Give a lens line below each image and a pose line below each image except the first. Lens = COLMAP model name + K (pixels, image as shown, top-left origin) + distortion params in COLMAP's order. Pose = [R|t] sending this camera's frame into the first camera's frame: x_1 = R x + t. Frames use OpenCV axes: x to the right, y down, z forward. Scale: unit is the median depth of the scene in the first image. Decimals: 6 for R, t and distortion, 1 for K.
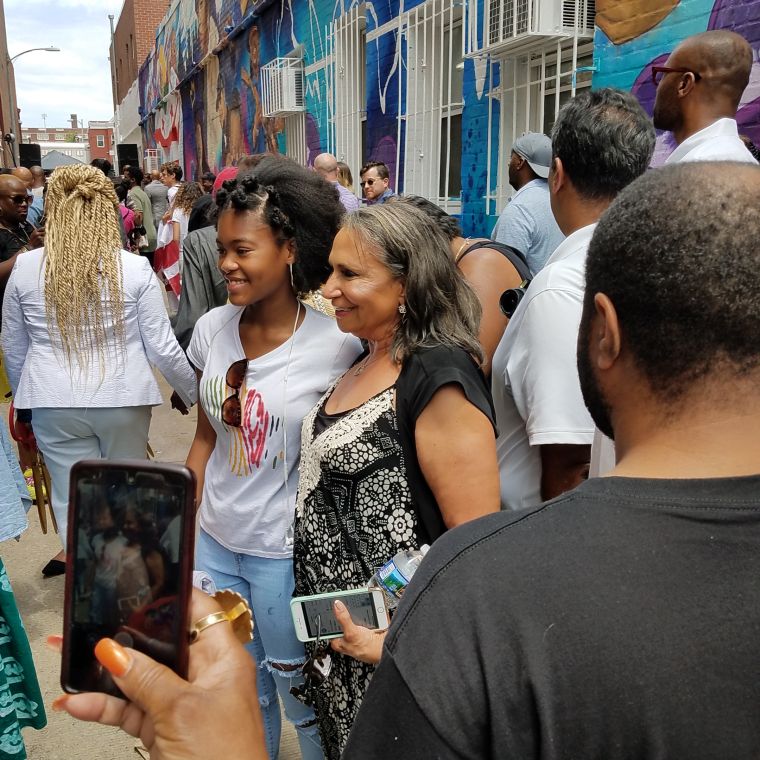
lens RADIAL K [[770.9, 0, 380.0], [0, 770.9, 380.0], [0, 0, 1]] dist [0.005315, -0.071483]
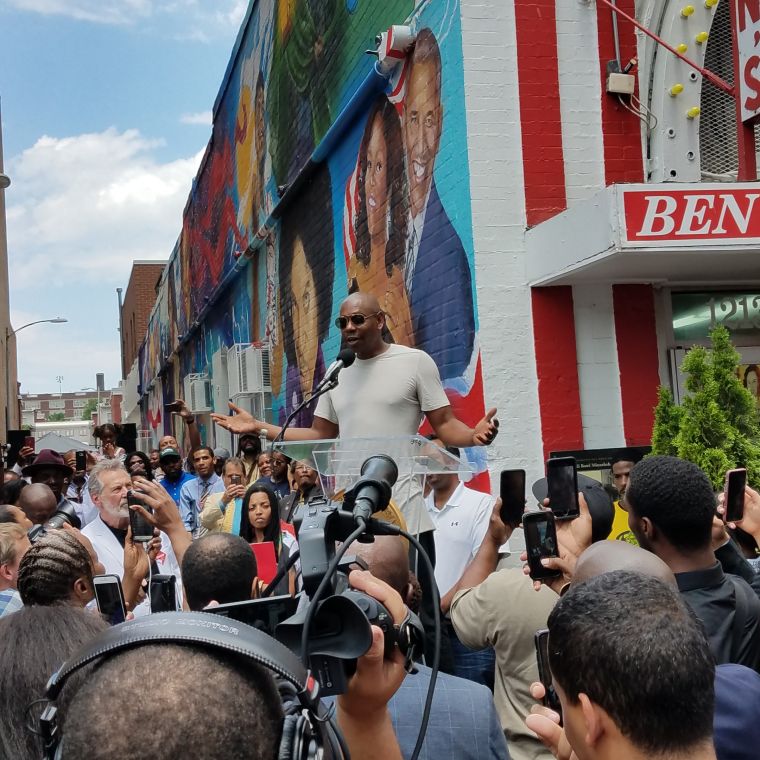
lens RADIAL K [[1145.8, 0, 378.7], [0, 1145.8, 367.7], [0, 0, 1]] dist [0.287791, -0.693809]
pose [[0.989203, -0.068836, -0.129377, 0.167954], [0.025744, 0.950714, -0.309000, 0.074411], [0.144270, 0.302333, 0.942221, -0.314442]]
